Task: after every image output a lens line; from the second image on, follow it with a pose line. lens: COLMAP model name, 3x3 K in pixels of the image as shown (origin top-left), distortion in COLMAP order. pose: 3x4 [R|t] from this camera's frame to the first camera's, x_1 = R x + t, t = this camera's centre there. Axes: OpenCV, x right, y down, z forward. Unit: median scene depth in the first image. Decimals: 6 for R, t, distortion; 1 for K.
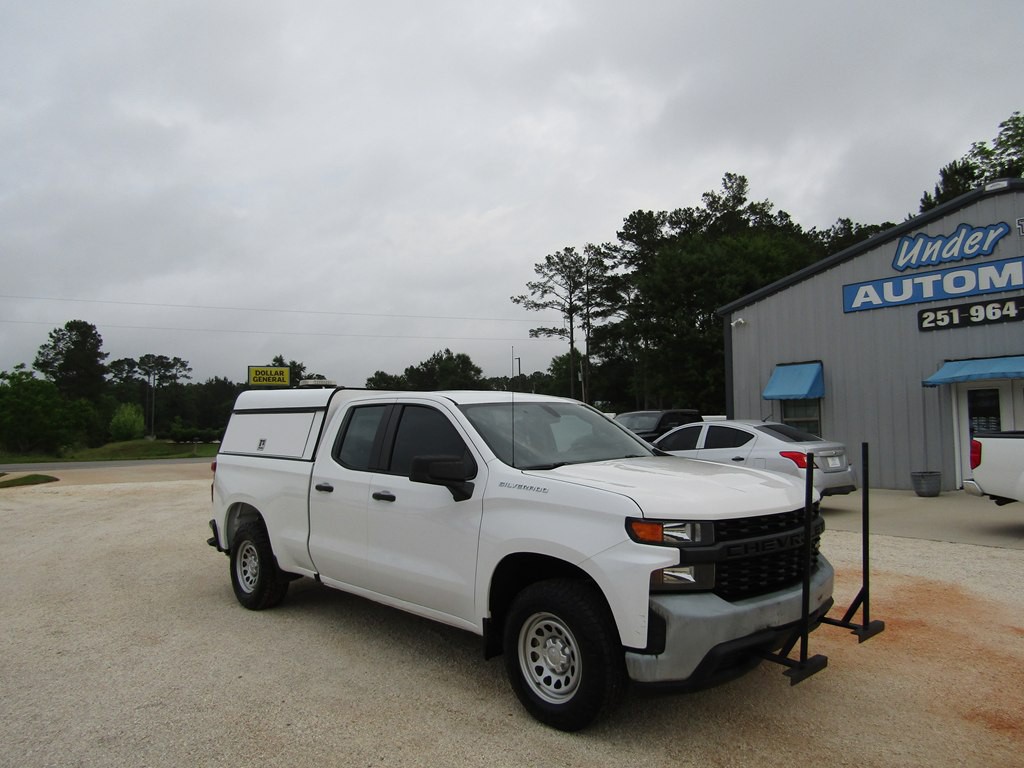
lens RADIAL K [[724.0, 0, 515.4], [0, 724.0, 385.8], [0, 0, 1]] dist [-0.012946, 0.002814]
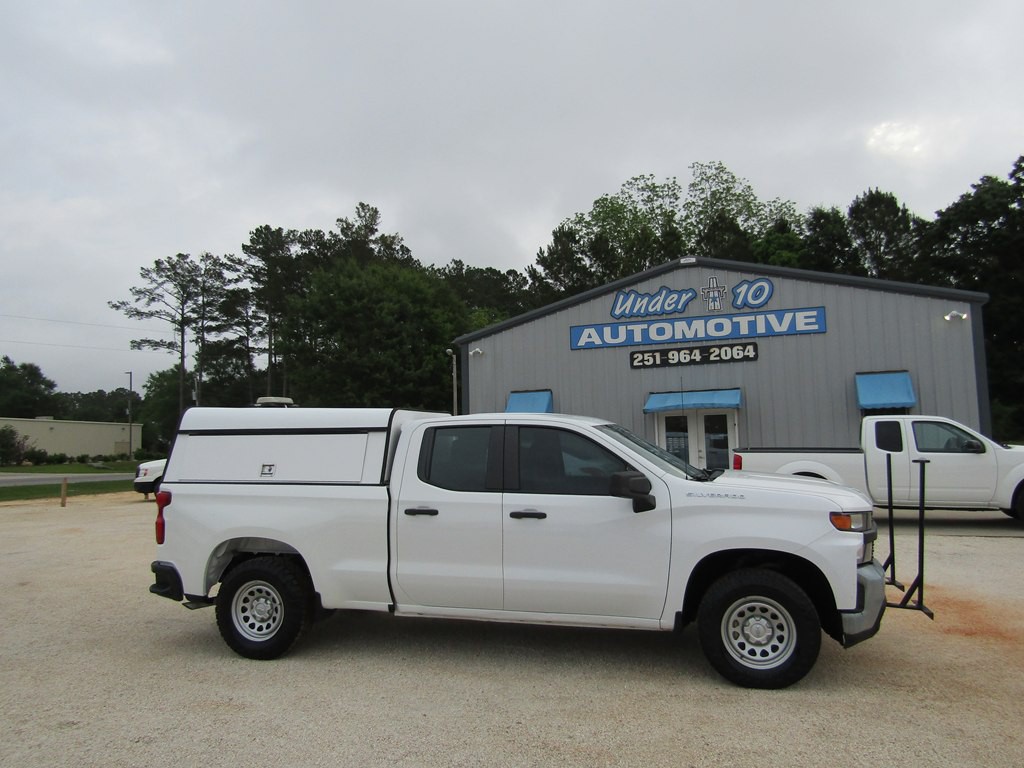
lens RADIAL K [[724.0, 0, 513.6], [0, 724.0, 385.3], [0, 0, 1]] dist [-0.012946, 0.002814]
pose [[0.855430, 0.034729, 0.516753, -0.260423], [-0.018624, 0.999167, -0.036320, 0.002194], [-0.517584, 0.021445, 0.855364, 0.042377]]
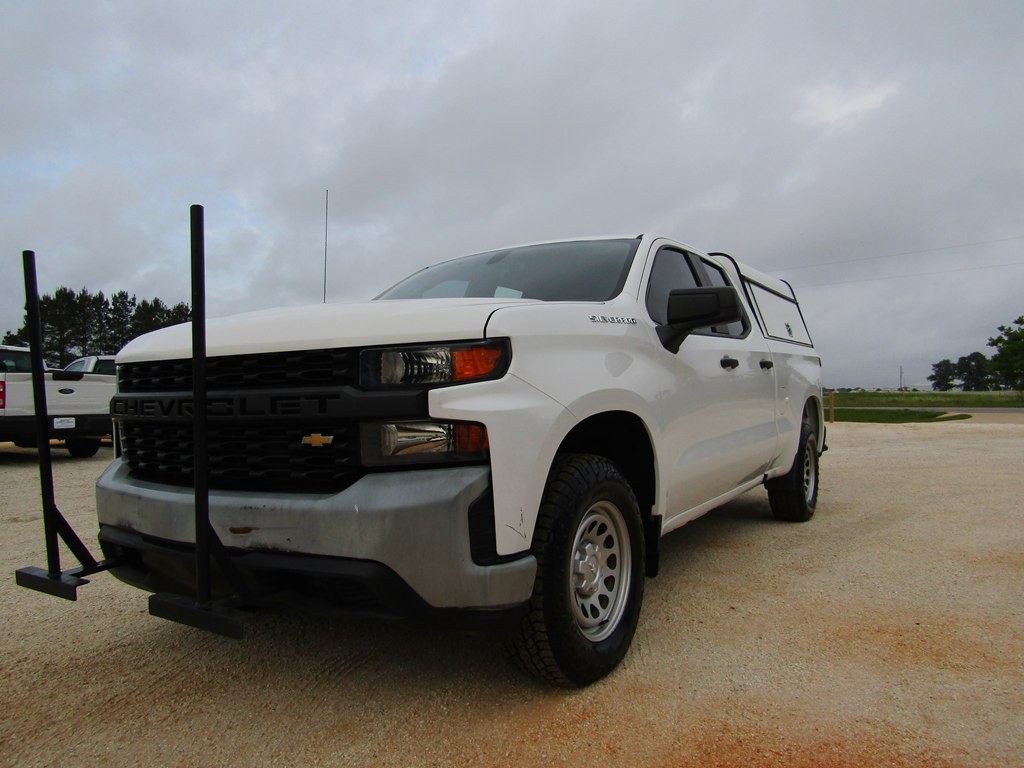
lens RADIAL K [[724.0, 0, 514.7], [0, 724.0, 384.8], [0, 0, 1]] dist [-0.012946, 0.002814]
pose [[0.235886, -0.001315, -0.971780, 0.277761], [0.063145, 0.997907, 0.013977, 0.056154], [0.969727, -0.064660, 0.235476, 0.308731]]
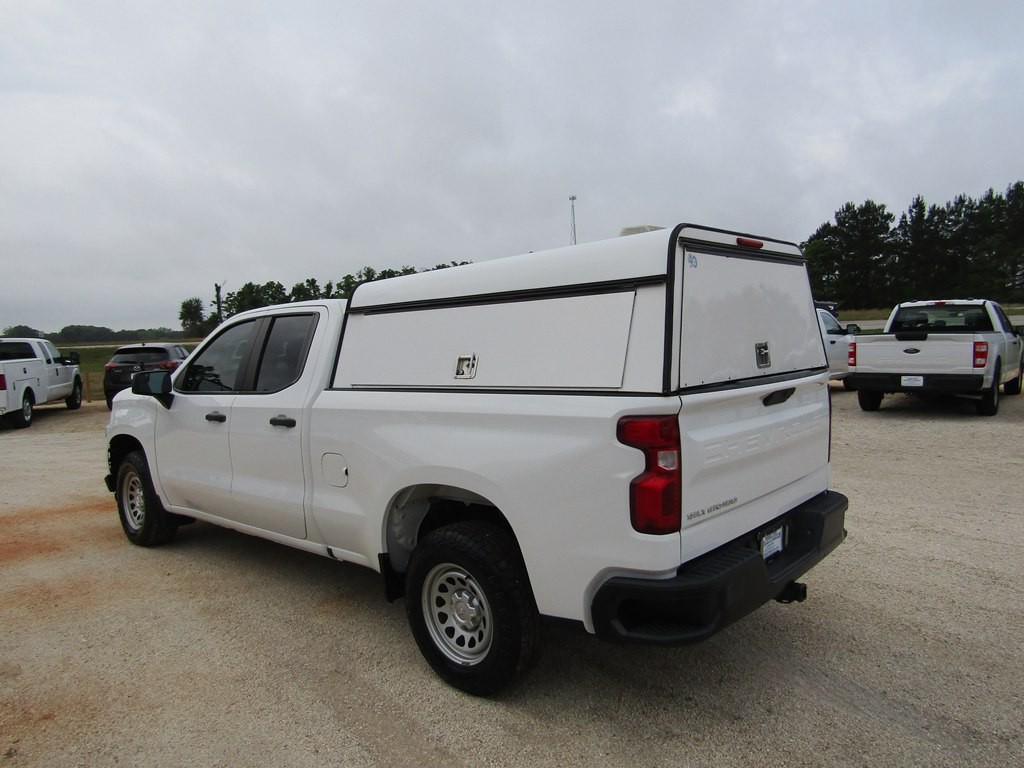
lens RADIAL K [[724.0, 0, 513.9], [0, 724.0, 382.8], [0, 0, 1]] dist [-0.012946, 0.002814]
pose [[-0.996143, 0.055424, -0.068031, -0.077648], [0.054561, 0.998405, 0.014483, 0.043459], [0.068725, 0.010716, -0.997578, 0.790004]]
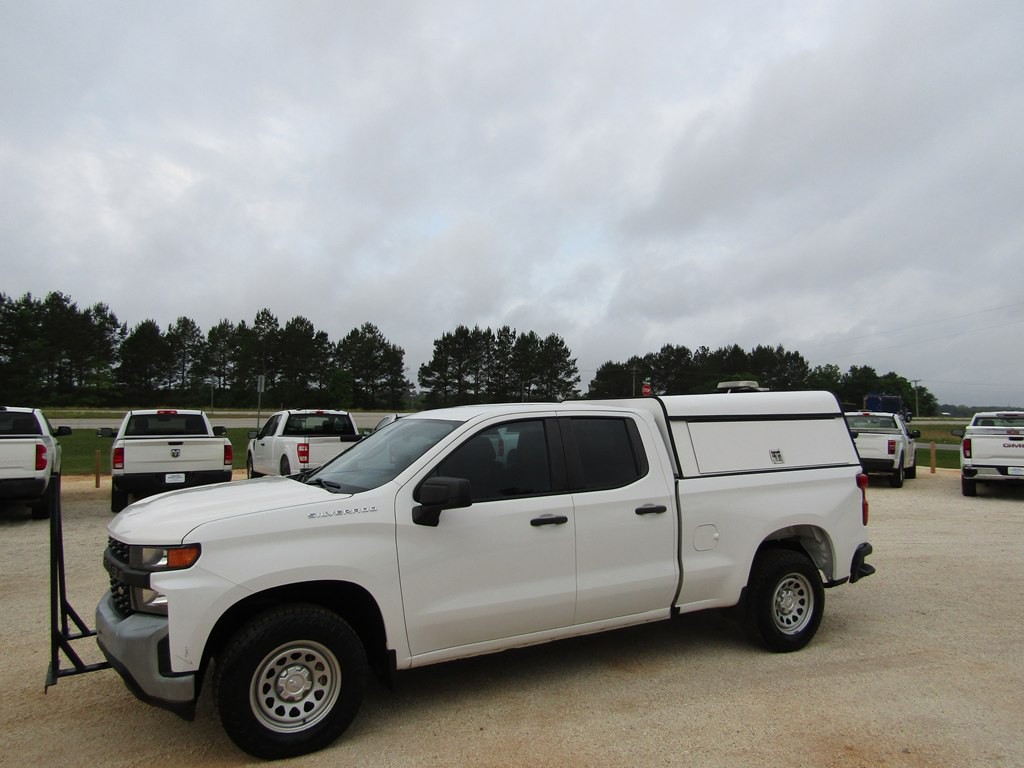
lens RADIAL K [[724.0, 0, 513.3], [0, 724.0, 388.0], [0, 0, 1]] dist [-0.012946, 0.002814]
pose [[-0.263282, -0.022931, -0.964446, 0.350460], [0.057099, 0.997594, -0.039307, 0.010128], [0.963028, -0.065418, -0.261339, 0.520568]]
